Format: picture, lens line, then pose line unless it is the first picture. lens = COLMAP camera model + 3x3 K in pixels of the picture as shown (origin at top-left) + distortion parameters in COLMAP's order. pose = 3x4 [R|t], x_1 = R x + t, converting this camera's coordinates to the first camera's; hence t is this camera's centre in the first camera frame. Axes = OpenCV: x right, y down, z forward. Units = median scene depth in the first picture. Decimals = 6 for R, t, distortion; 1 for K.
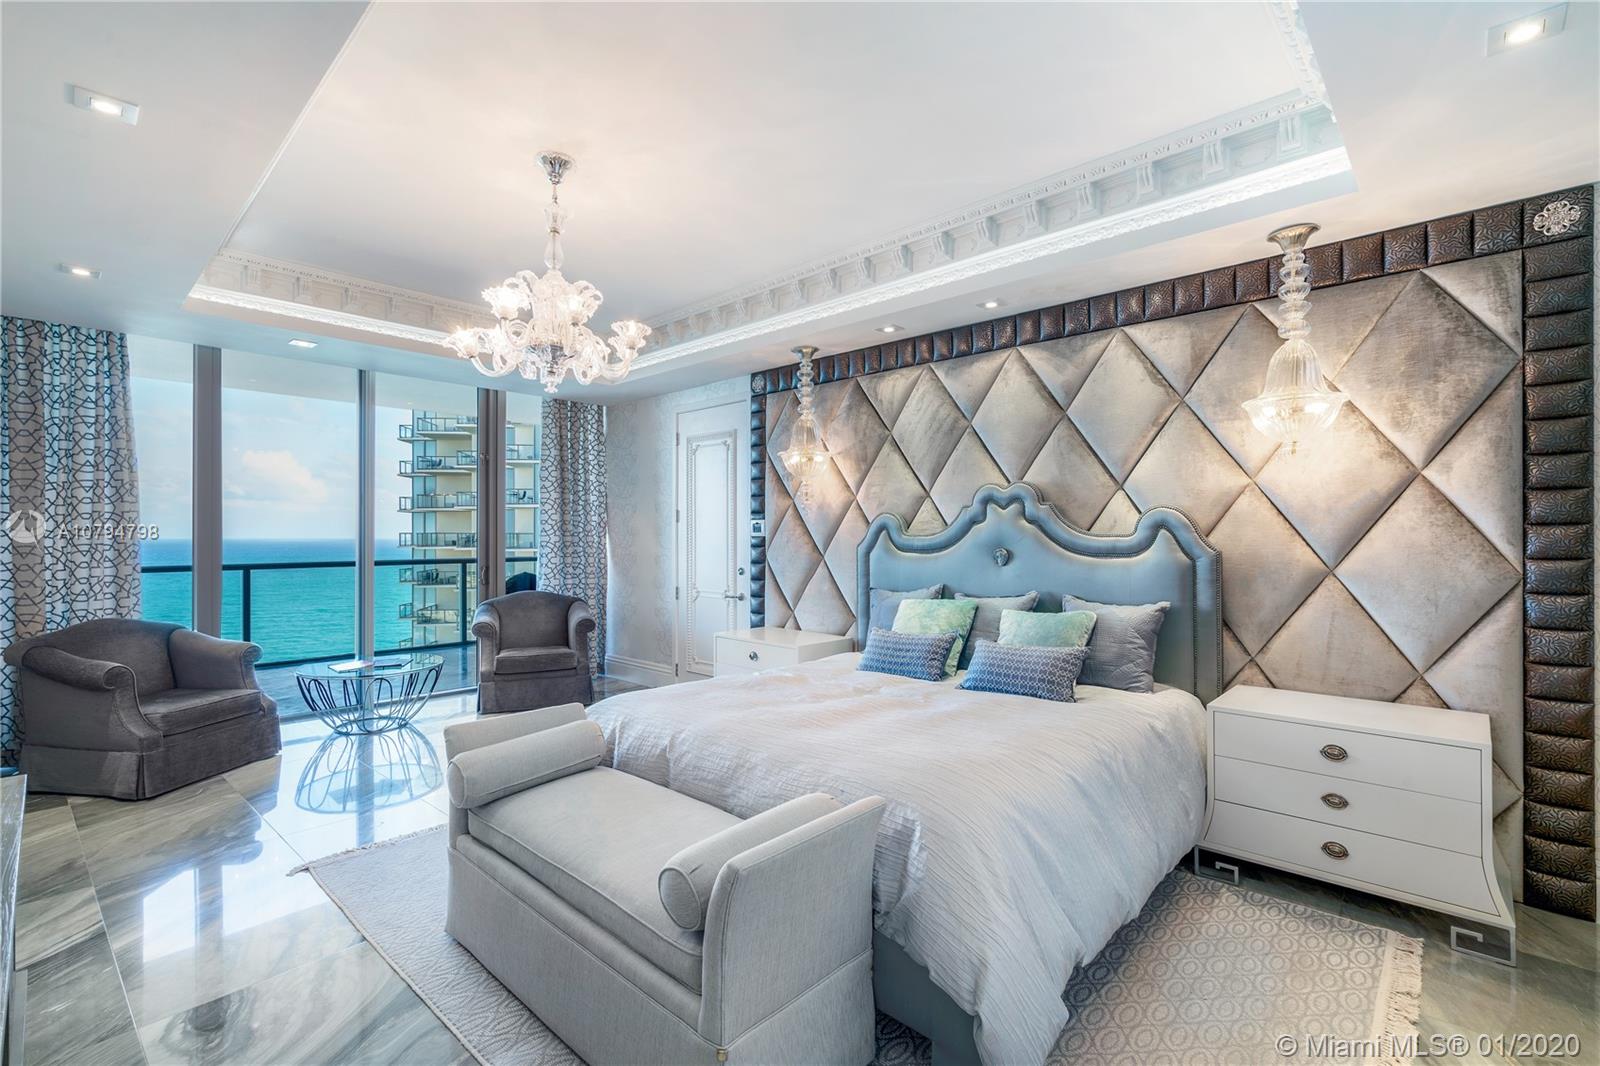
lens RADIAL K [[733.3, 0, 801.8], [0, 733.3, 533.7], [0, 0, 1]] dist [0.001557, 0.000583]
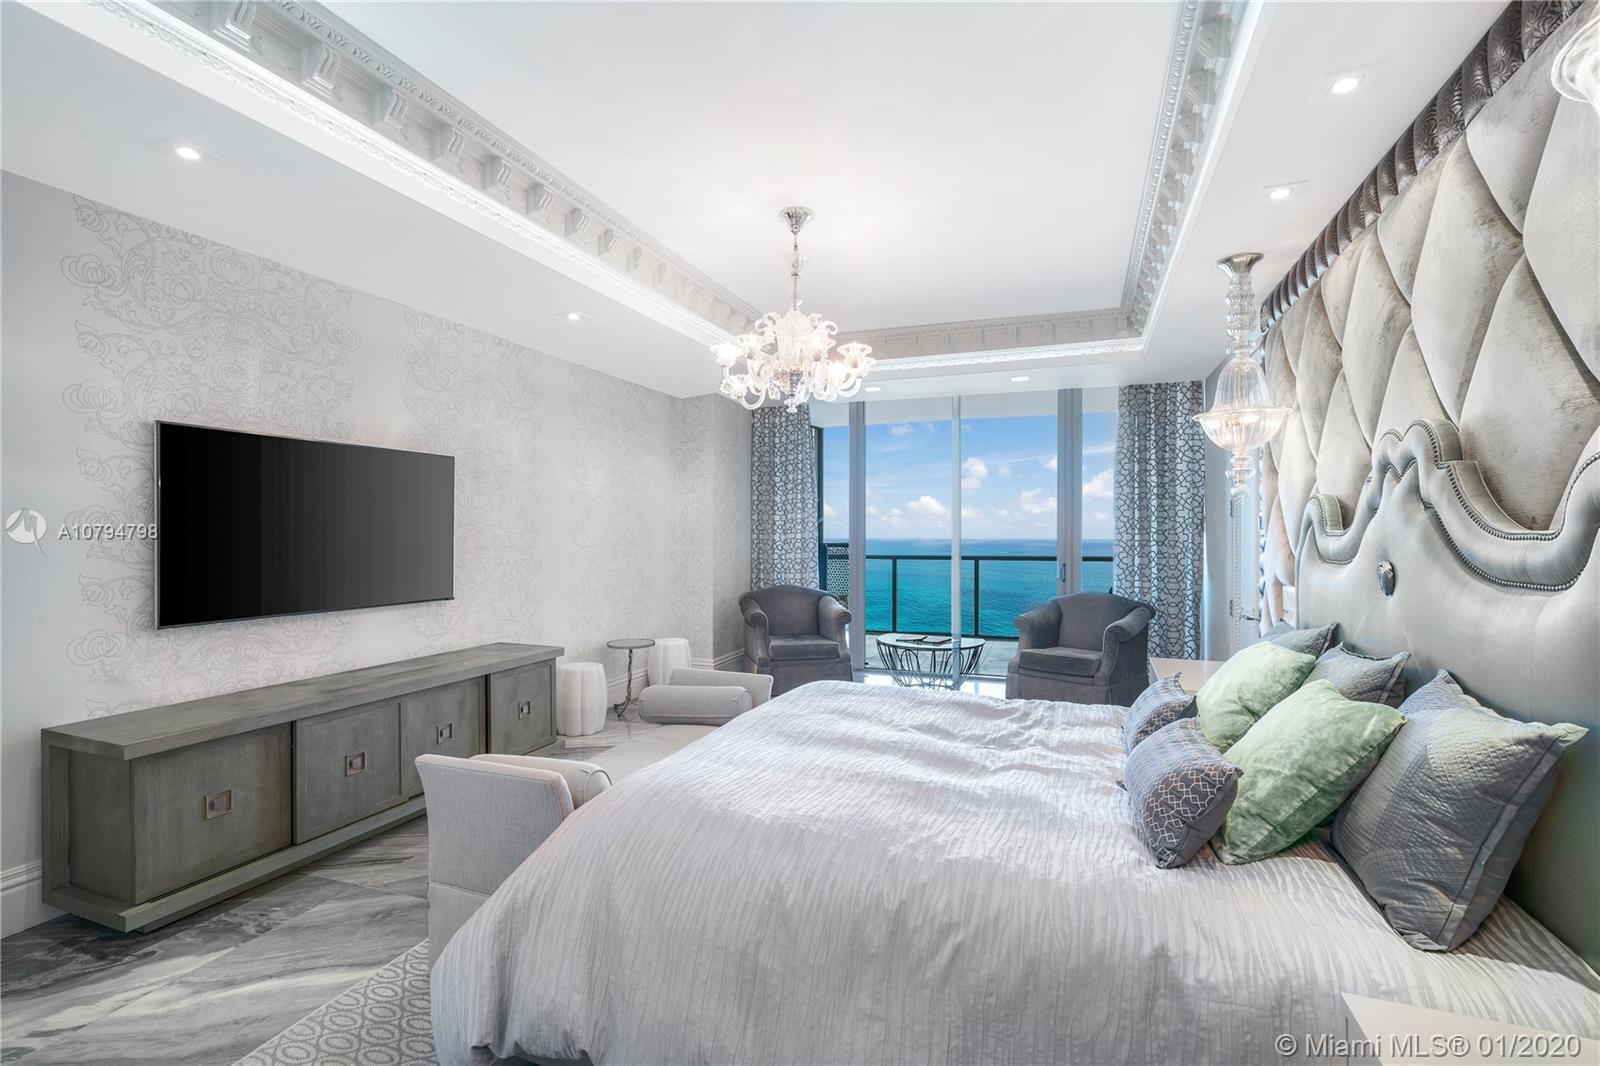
lens RADIAL K [[733.3, 0, 800.7], [0, 733.3, 537.5], [0, 0, 1]] dist [0.001557, 0.000583]
pose [[0.371647, 0.006069, -0.928354, 0.436216], [0.002802, 0.999967, 0.007659, -0.000983], [0.928370, -0.005448, 0.371617, 0.332339]]
